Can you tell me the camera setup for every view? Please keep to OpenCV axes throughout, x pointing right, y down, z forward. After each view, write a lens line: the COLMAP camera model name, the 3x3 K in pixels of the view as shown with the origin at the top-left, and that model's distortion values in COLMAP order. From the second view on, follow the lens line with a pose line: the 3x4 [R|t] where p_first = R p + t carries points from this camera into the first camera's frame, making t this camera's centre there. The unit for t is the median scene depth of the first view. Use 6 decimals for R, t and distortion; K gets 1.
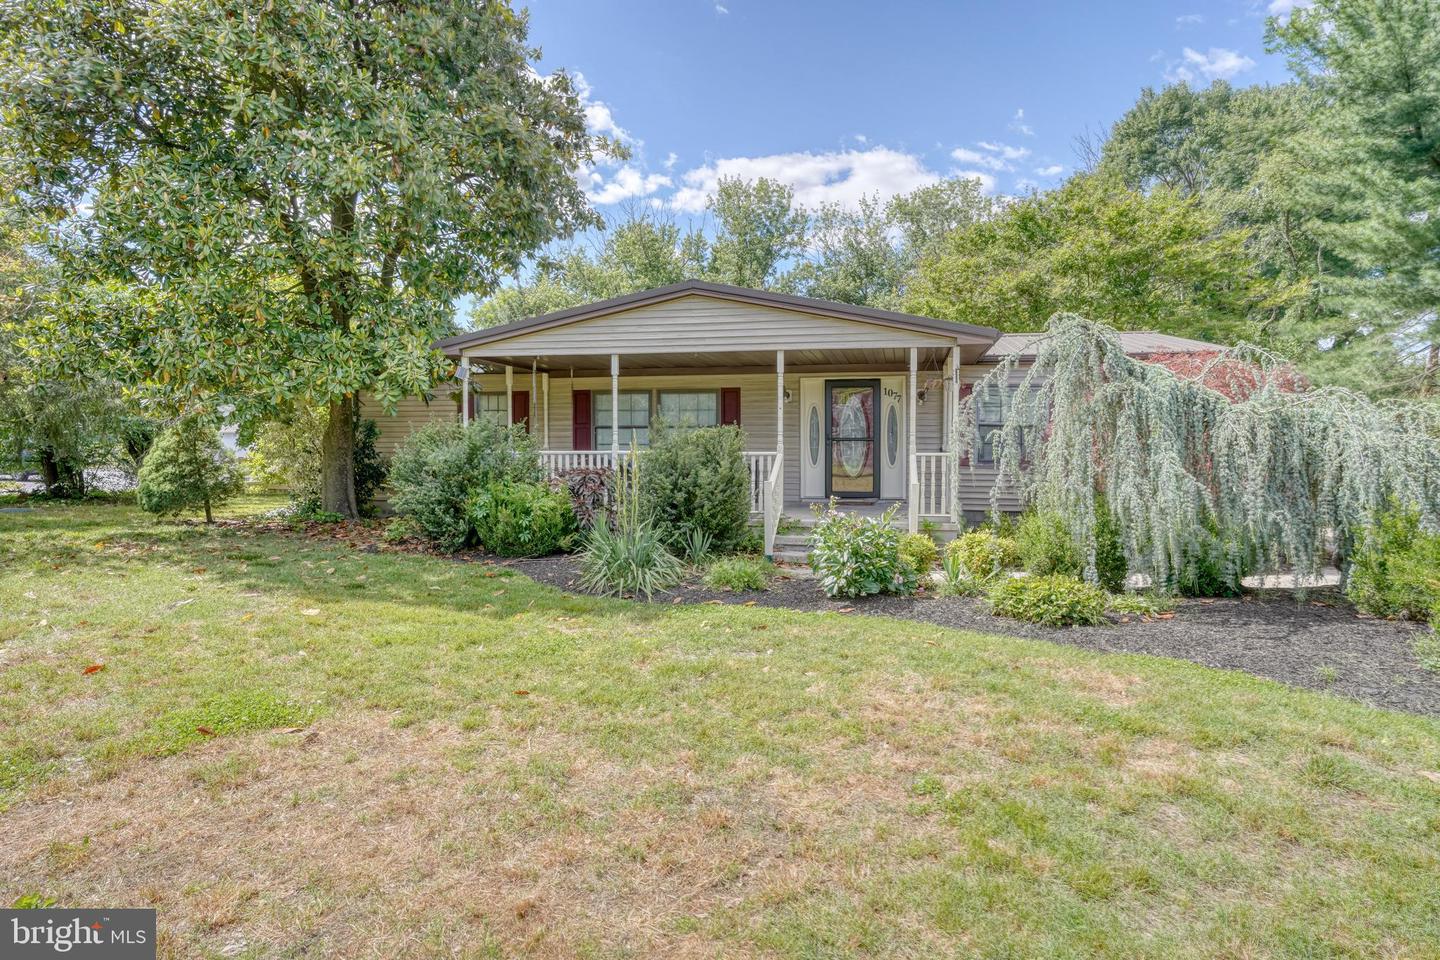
lens RADIAL K [[805.2, 0, 720.0], [0, 805.2, 480.0], [0, 0, 1]] dist [-0.050278, 0.051284]
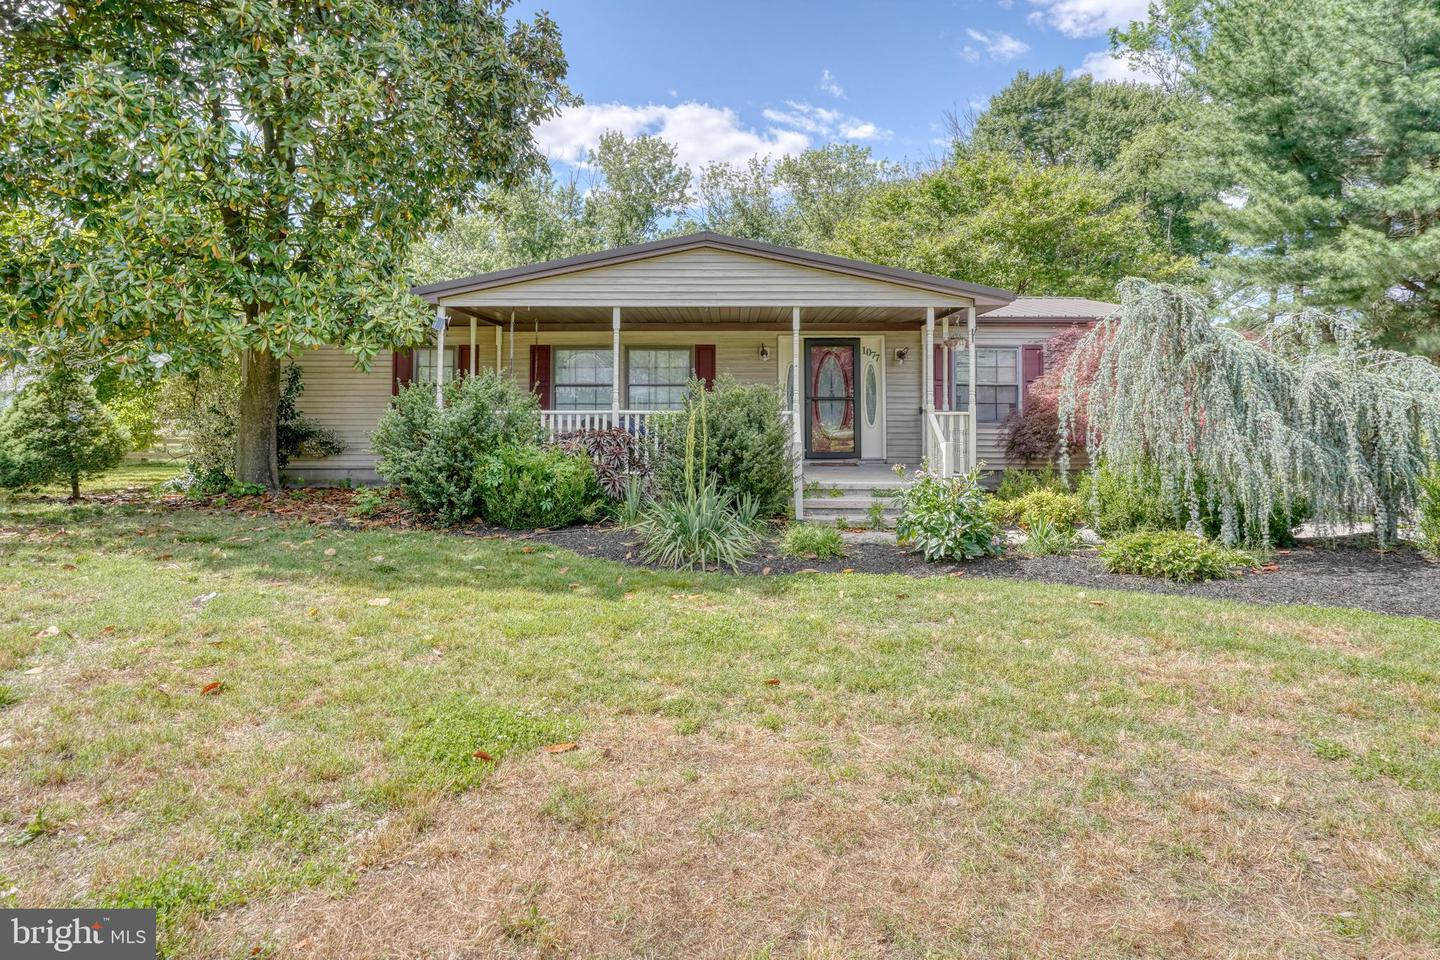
lens RADIAL K [[829.6, 0, 719.9], [0, 829.6, 391.0], [0, 0, 1]] dist [-0.014347, 0.000034]
pose [[0.980972, 0.003102, 0.194123, -0.167891], [0.008985, 0.998076, -0.061351, 0.000487], [-0.193940, 0.061928, 0.979057, 0.034480]]
